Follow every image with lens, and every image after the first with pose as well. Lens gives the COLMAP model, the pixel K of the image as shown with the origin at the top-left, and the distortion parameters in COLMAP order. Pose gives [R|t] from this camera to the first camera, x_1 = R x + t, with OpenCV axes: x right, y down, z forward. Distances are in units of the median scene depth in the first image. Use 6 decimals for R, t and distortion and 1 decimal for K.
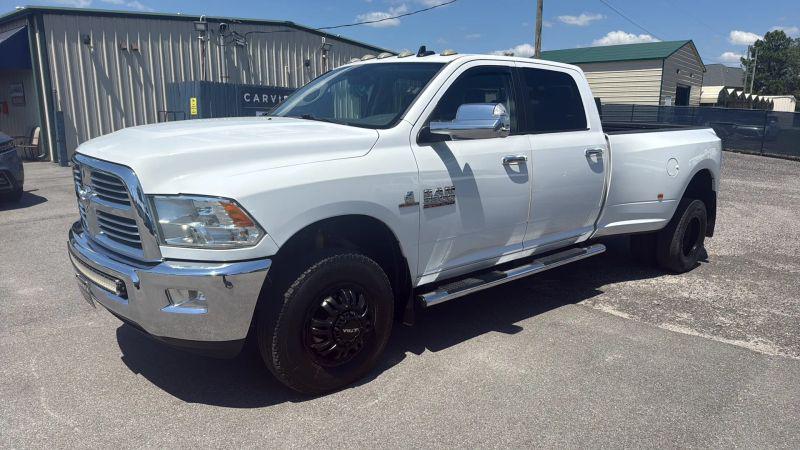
lens RADIAL K [[543.3, 0, 402.4], [0, 543.3, 223.9], [0, 0, 1]] dist [0.058393, -0.074292]
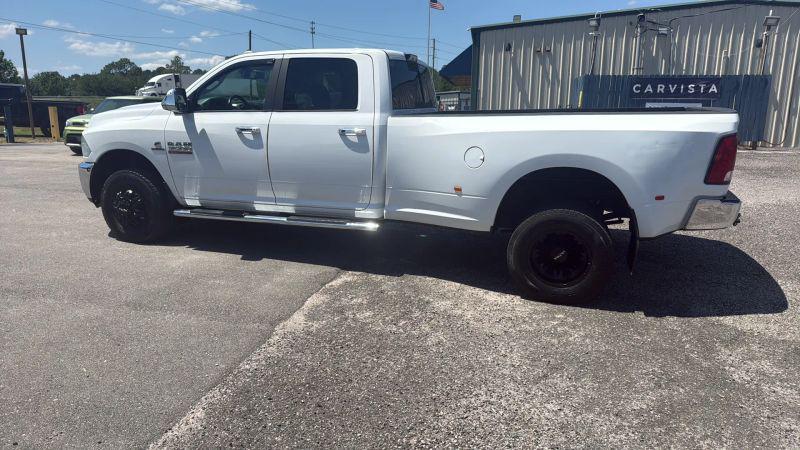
lens RADIAL K [[538.6, 0, 403.0], [0, 538.6, 231.9], [0, 0, 1]] dist [0.089001, -0.105931]
pose [[0.500646, 0.188196, -0.844947, 1.289517], [-0.171245, 0.978324, 0.116438, -0.076994], [0.848545, 0.086399, 0.522021, 0.529417]]
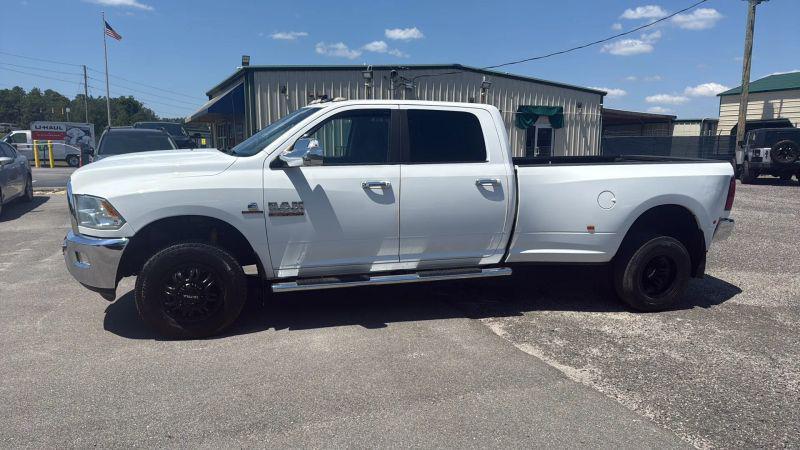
lens RADIAL K [[538.6, 0, 403.0], [0, 538.6, 231.9], [0, 0, 1]] dist [0.089001, -0.105931]
pose [[0.911782, 0.064458, -0.405585, 0.619174], [-0.082510, 0.996220, -0.027164, 0.012929], [0.402301, 0.058232, 0.913654, -0.060301]]
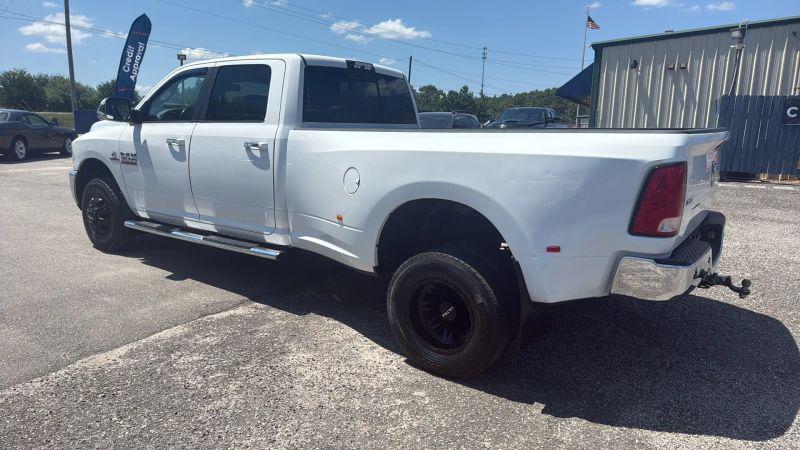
lens RADIAL K [[541.7, 0, 407.5], [0, 541.7, 234.4], [0, 0, 1]] dist [0.062887, -0.066730]
pose [[0.227107, 0.183477, -0.956430, 1.296755], [-0.214702, 0.967361, 0.134593, -0.160332], [0.949908, 0.174780, 0.259088, 0.997890]]
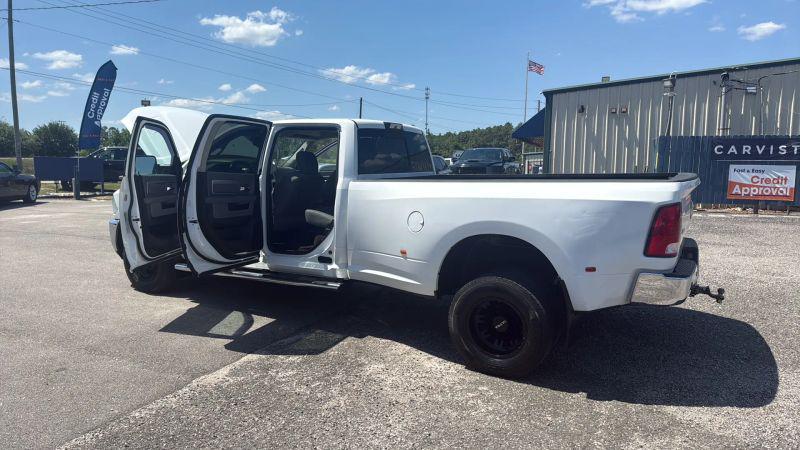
lens RADIAL K [[542.7, 0, 413.4], [0, 542.7, 232.7], [0, 0, 1]] dist [0.067349, -0.076506]
pose [[0.332155, 0.108618, -0.936950, 1.428804], [-0.189550, 0.980769, 0.046501, -0.140124], [0.923982, 0.162154, 0.346356, 0.785579]]
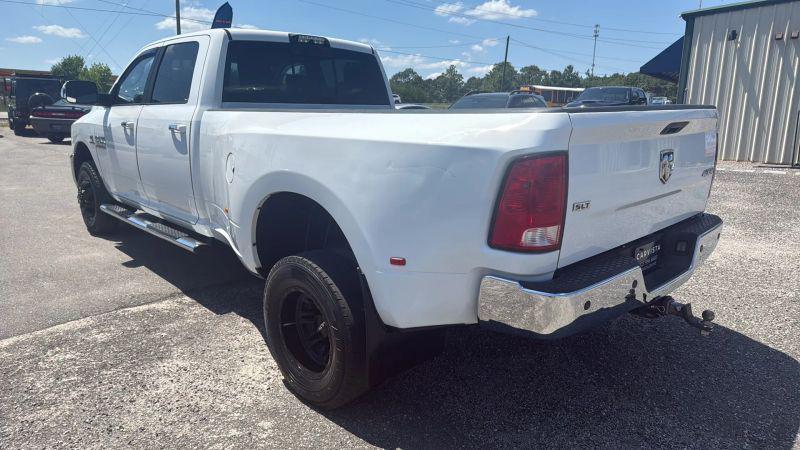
lens RADIAL K [[546.8, 0, 400.0], [0, 546.8, 225.0], [0, 0, 1]] dist [0.036019, -0.038757]
pose [[0.030958, 0.198389, -0.979634, 1.215992], [-0.215140, 0.958454, 0.187301, -0.217417], [0.976092, 0.204960, 0.072353, 1.272518]]
